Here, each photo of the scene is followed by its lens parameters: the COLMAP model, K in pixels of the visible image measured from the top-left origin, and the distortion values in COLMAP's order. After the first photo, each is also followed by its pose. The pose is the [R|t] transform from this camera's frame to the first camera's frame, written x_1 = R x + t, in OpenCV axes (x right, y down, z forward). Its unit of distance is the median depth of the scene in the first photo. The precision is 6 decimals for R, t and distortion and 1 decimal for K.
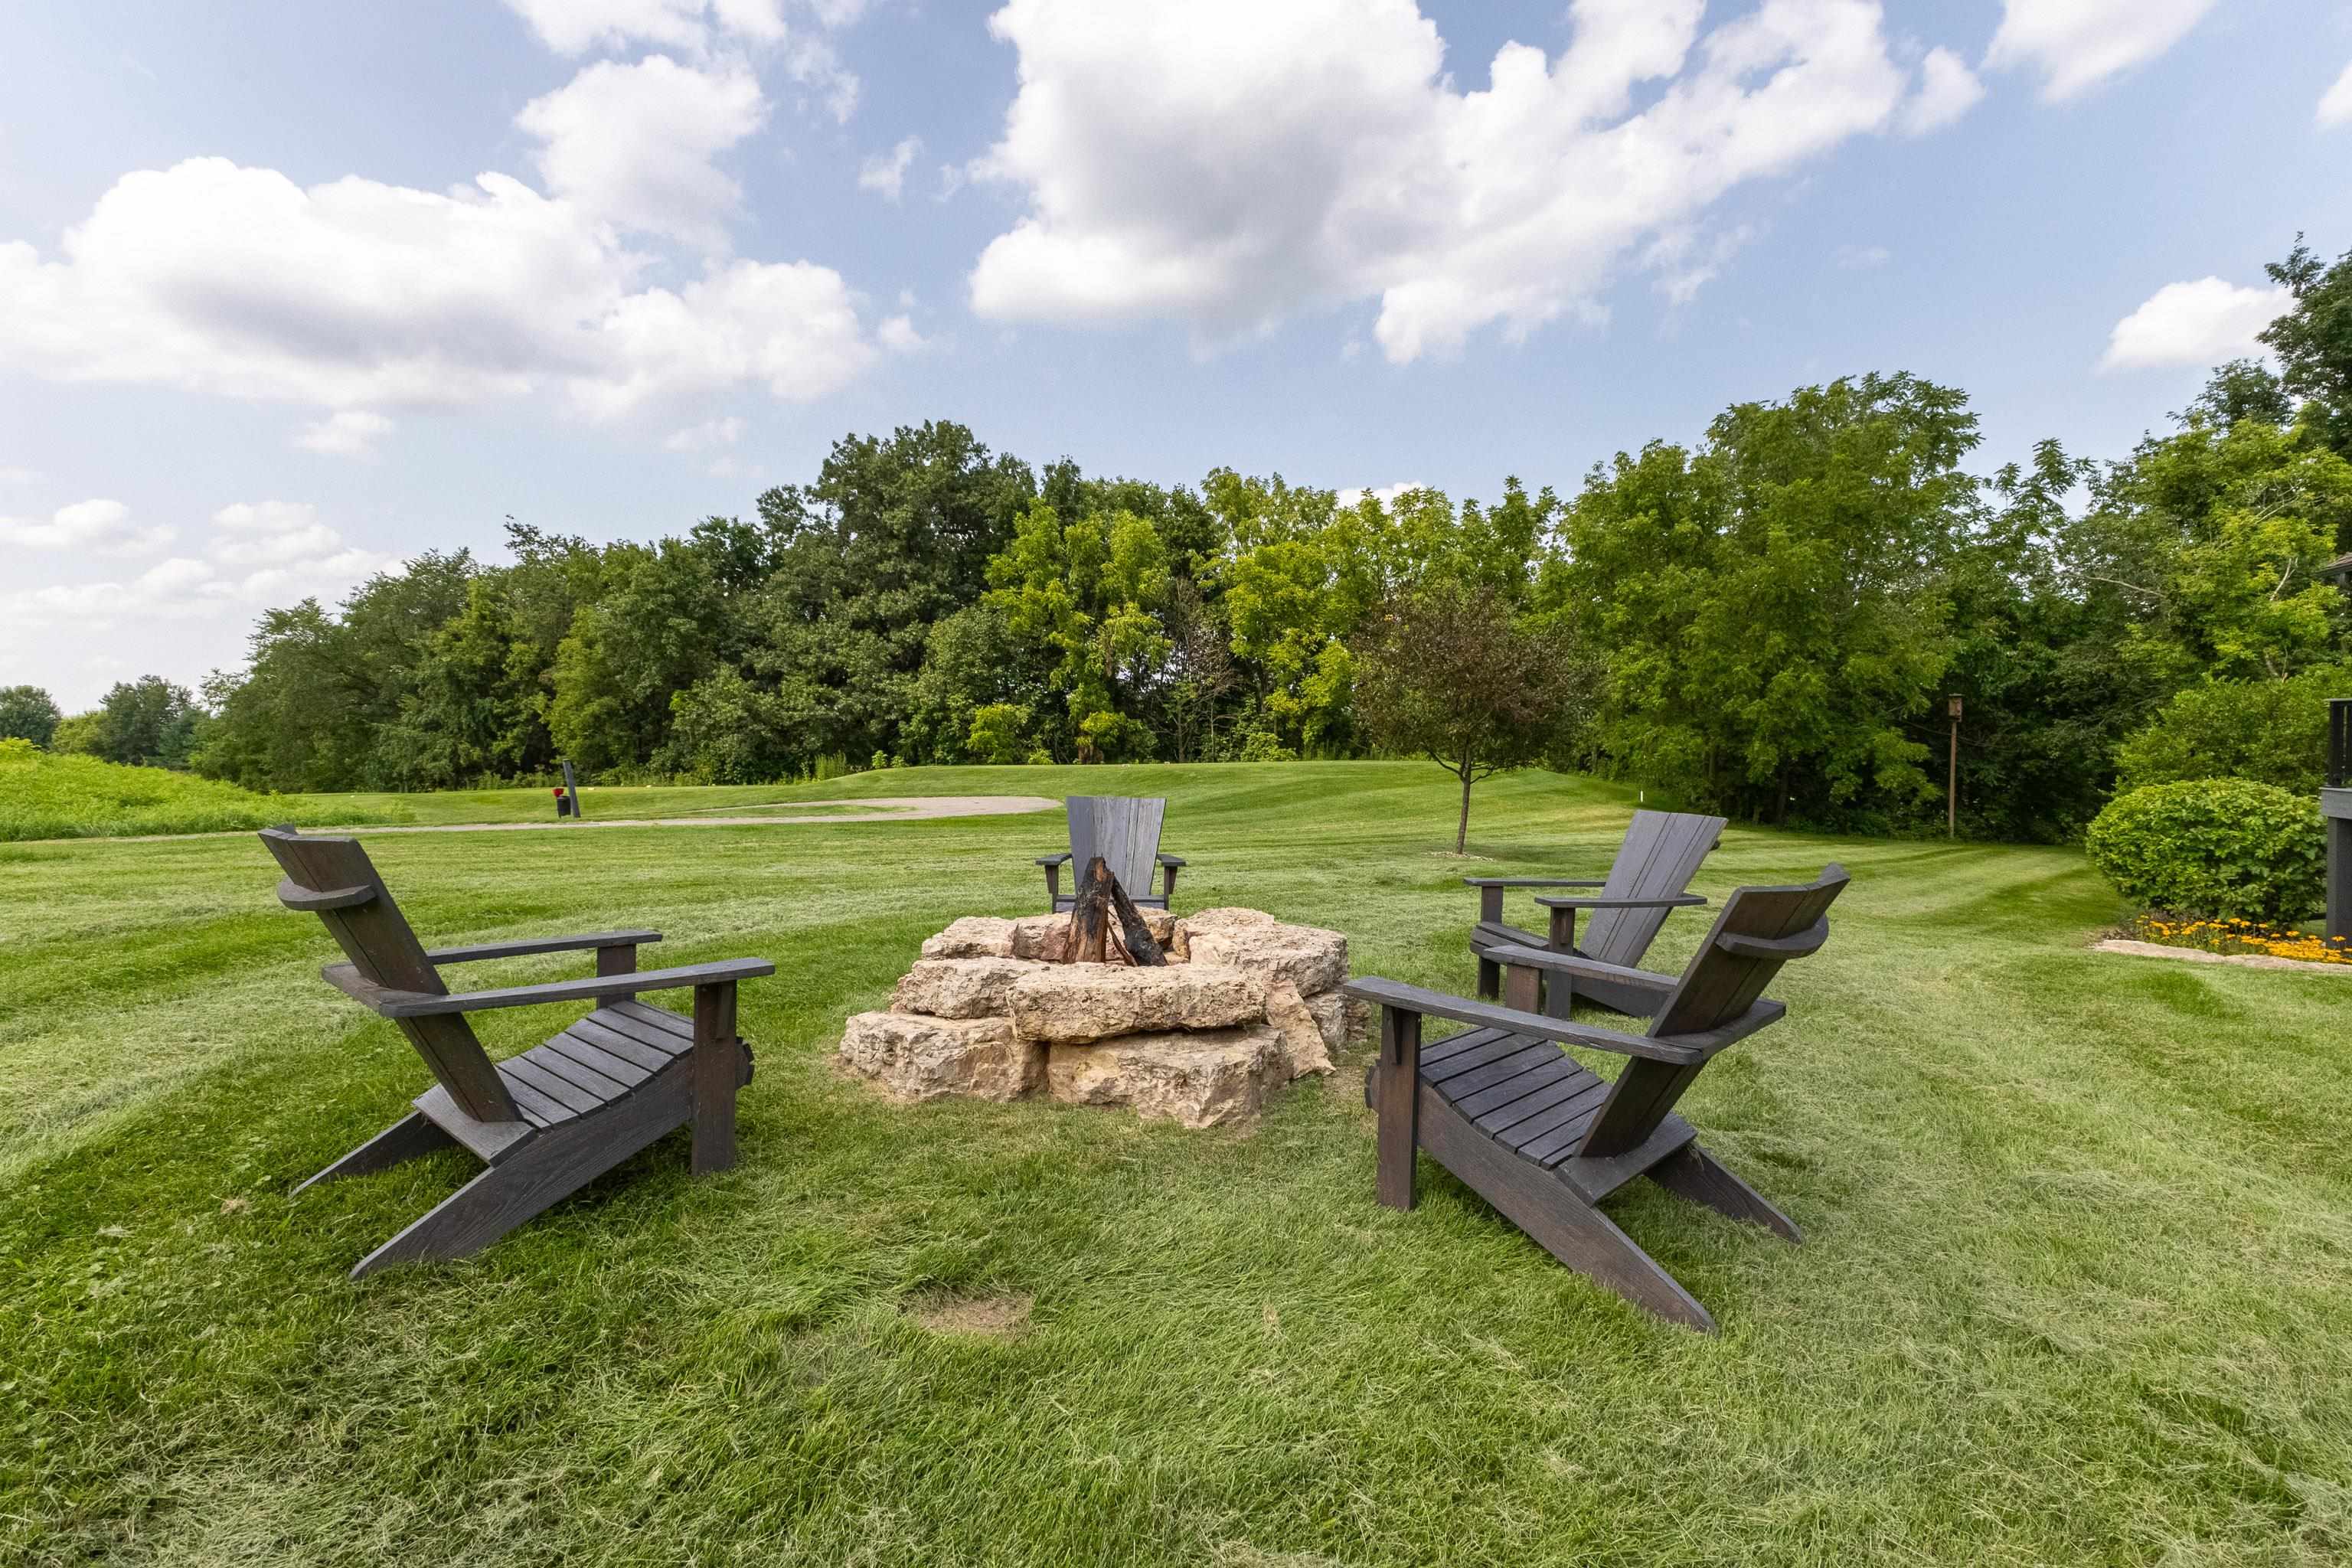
lens RADIAL K [[1036.0, 0, 1184.7], [0, 1036.0, 778.9], [0, 0, 1]] dist [0.000540, -0.001396]
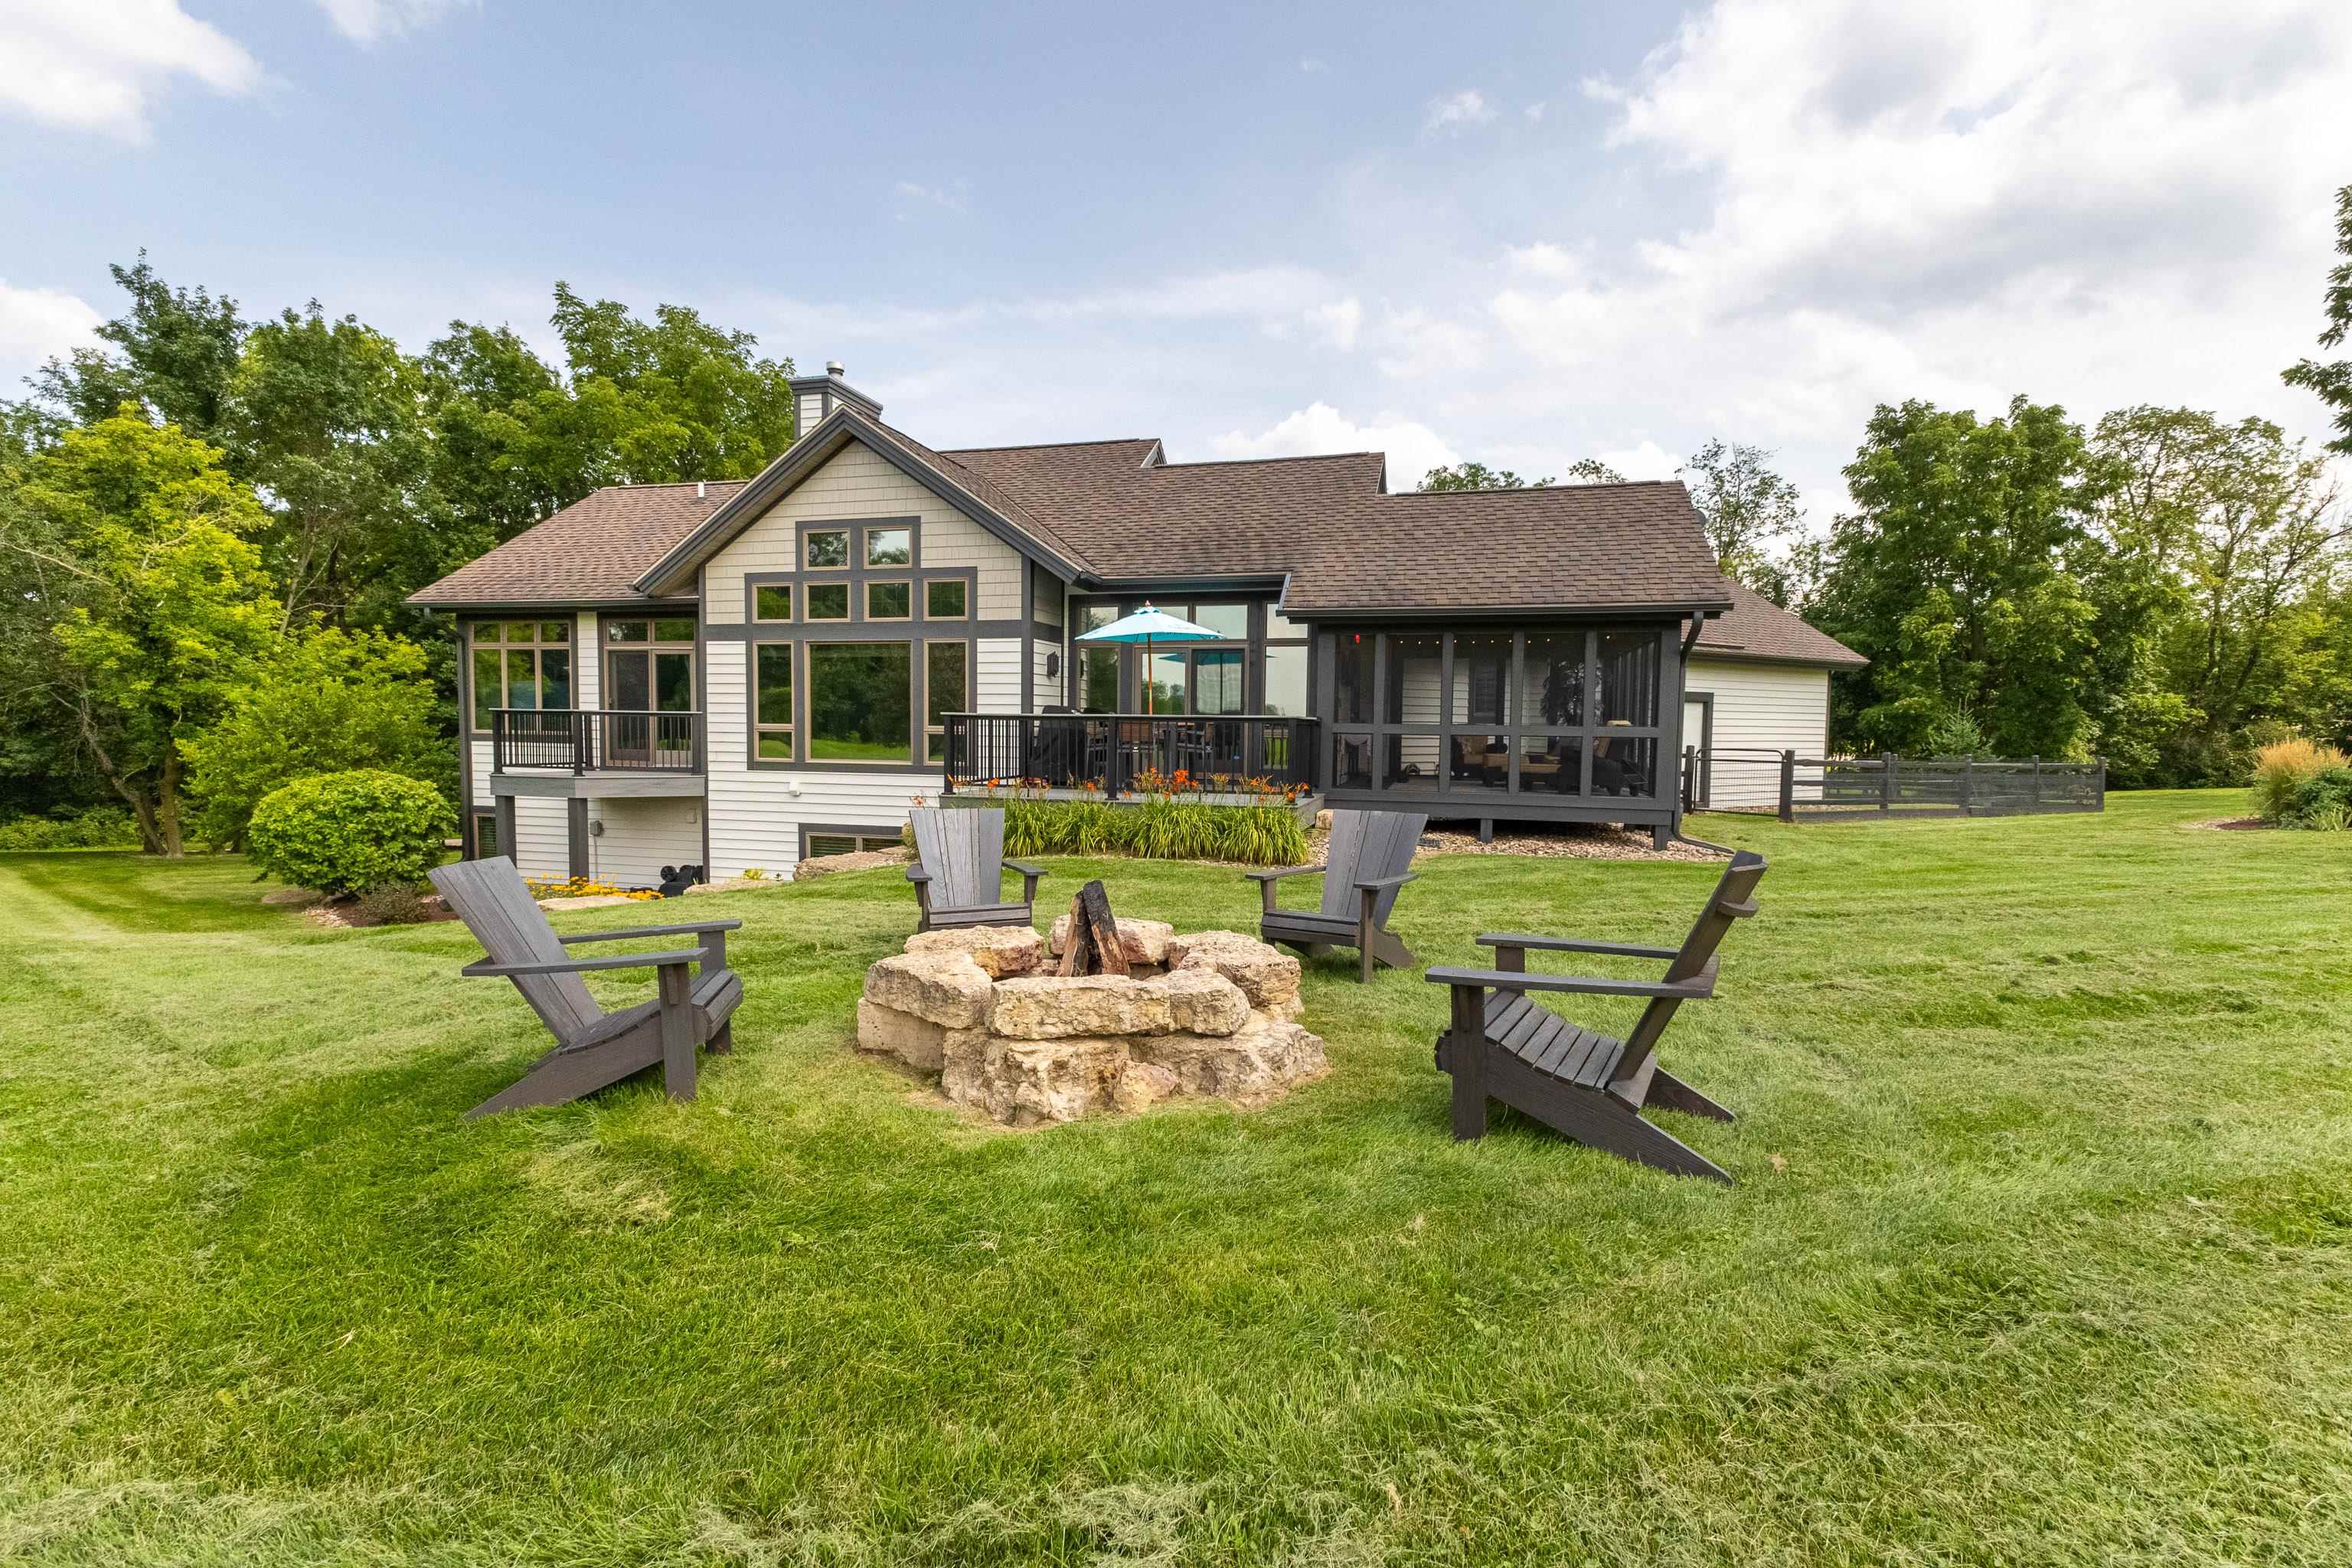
lens RADIAL K [[1036.0, 0, 1184.7], [0, 1036.0, 778.9], [0, 0, 1]] dist [0.000540, -0.001396]
pose [[-0.195419, -0.043682, 0.979747, -0.098557], [0.025436, 0.998446, 0.049590, -0.007374], [-0.980390, 0.034612, -0.194004, 0.095489]]
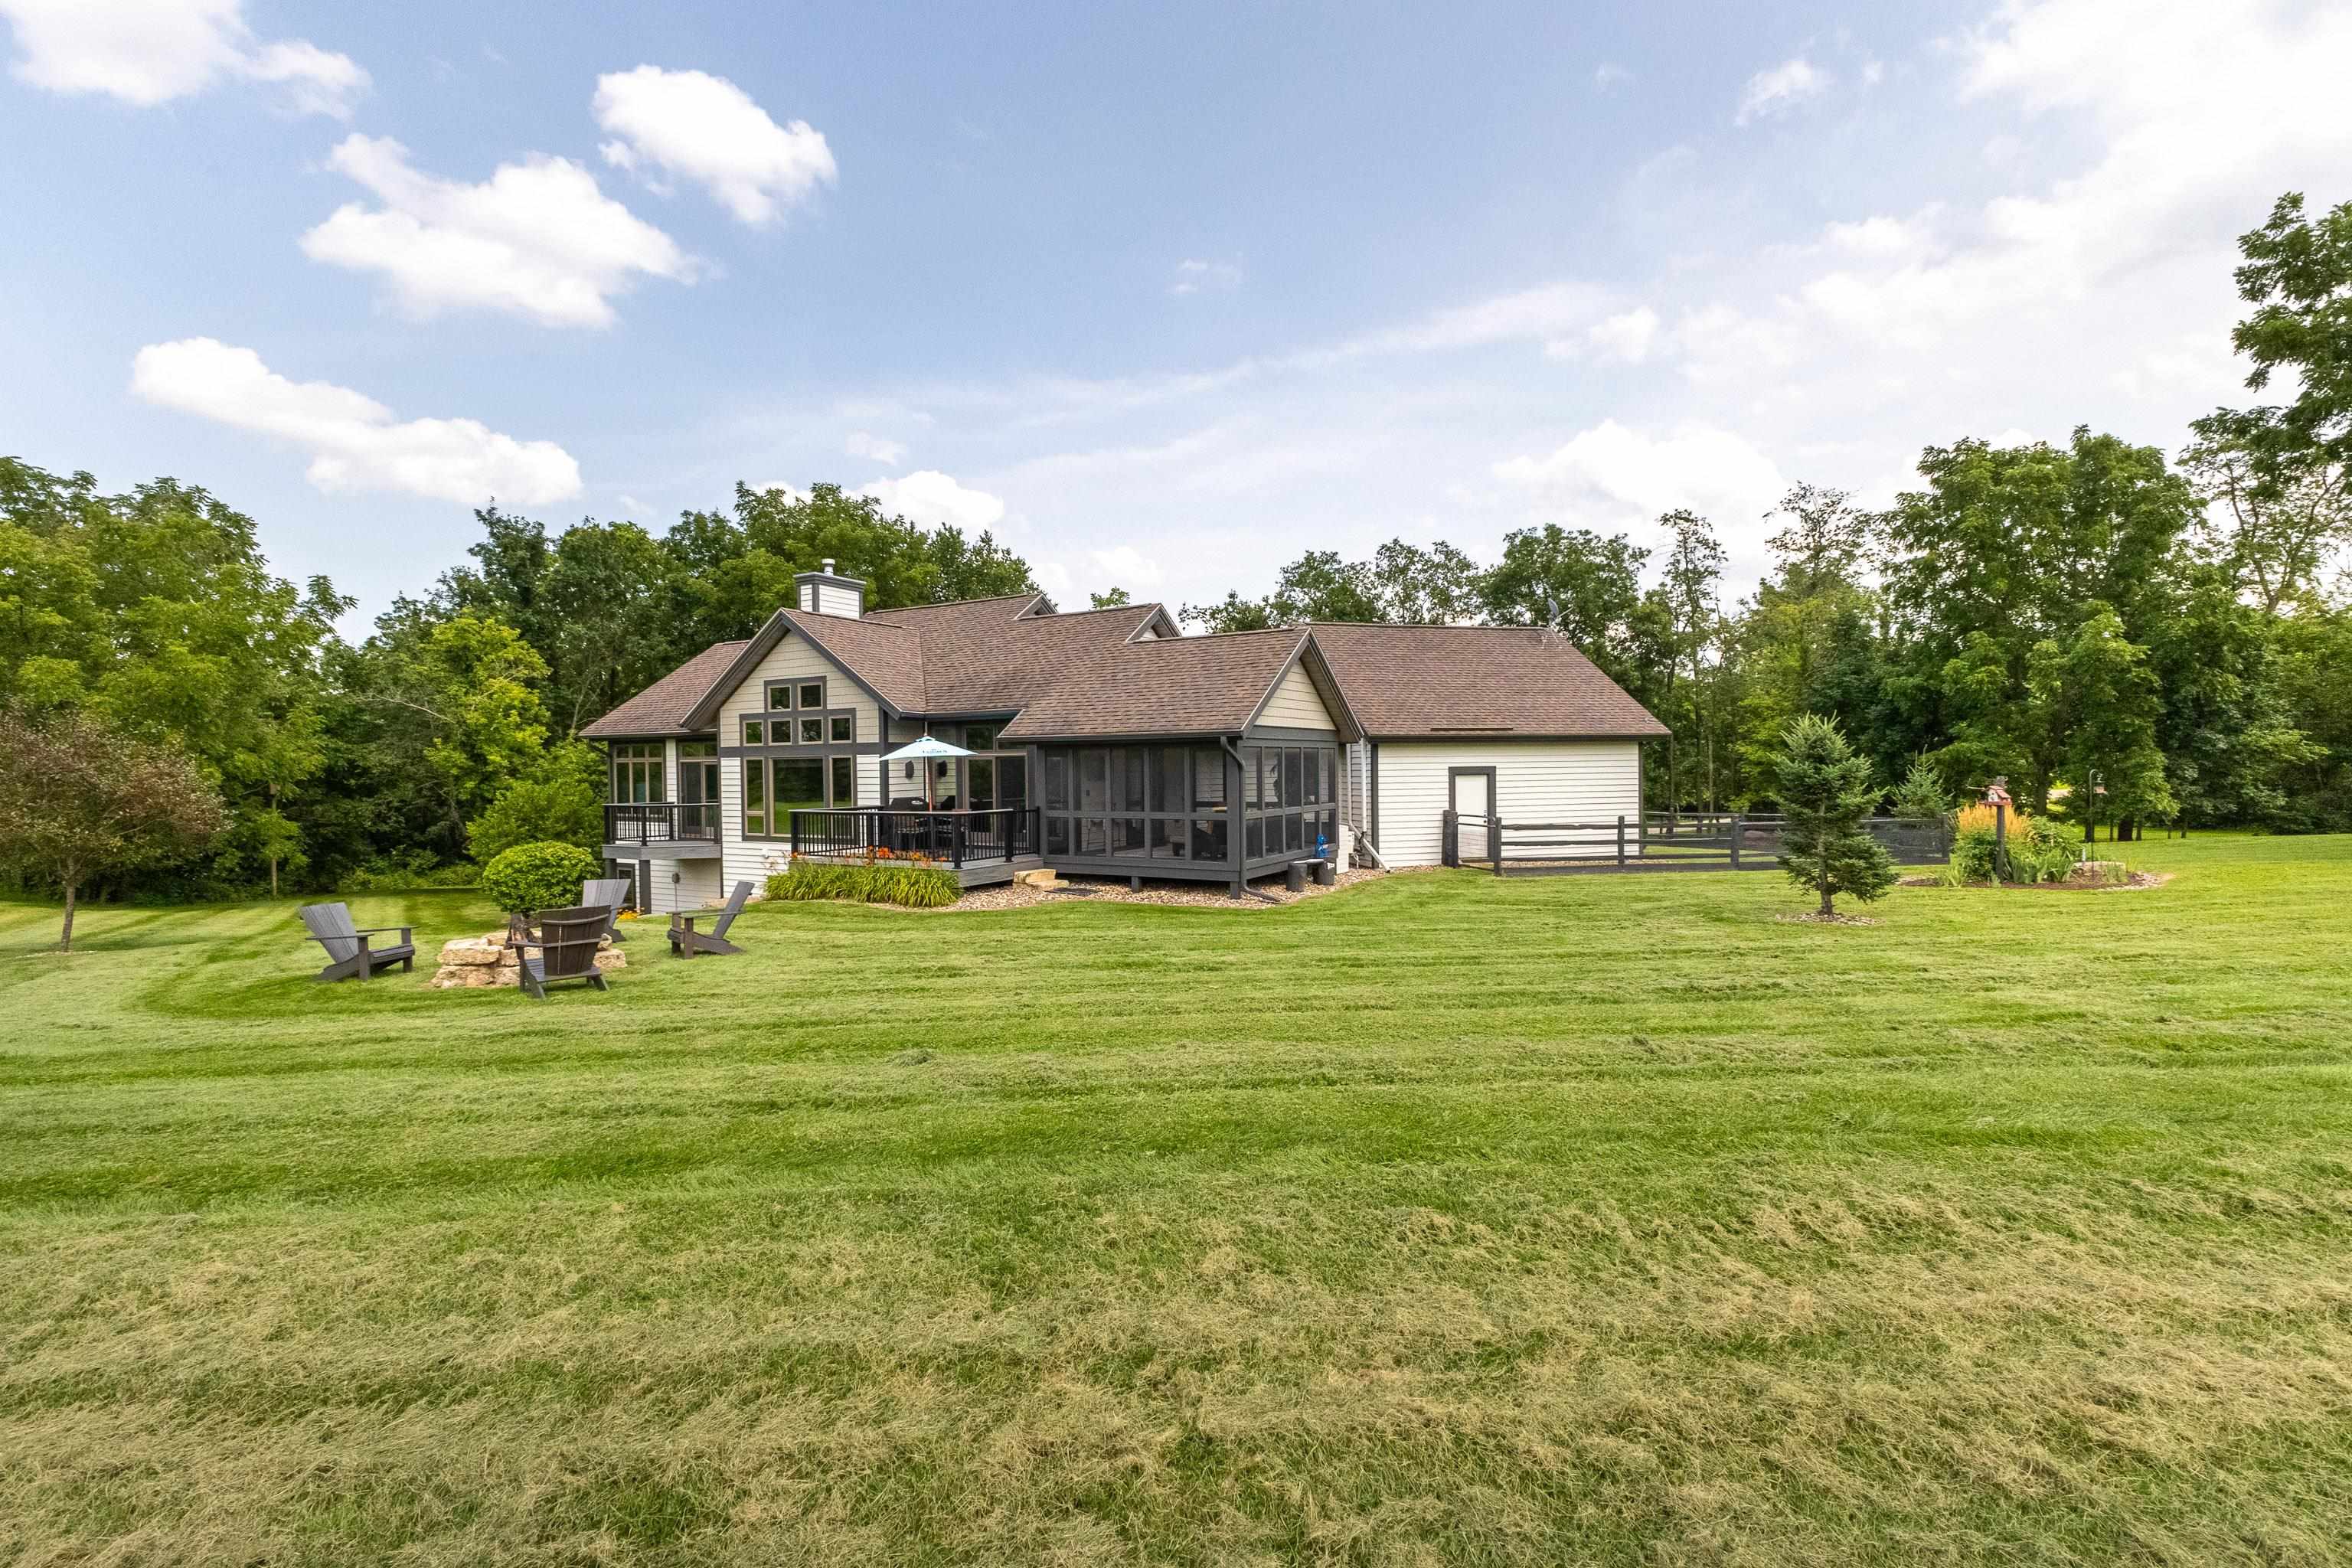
lens RADIAL K [[1028.6, 0, 1185.1], [0, 1028.6, 780.5], [0, 0, 1]] dist [-0.009740, -0.000237]
pose [[0.067930, -0.006478, 0.997669, -0.241074], [0.048029, 0.998841, 0.003215, -0.018804], [-0.996533, 0.047699, 0.068163, -0.092554]]
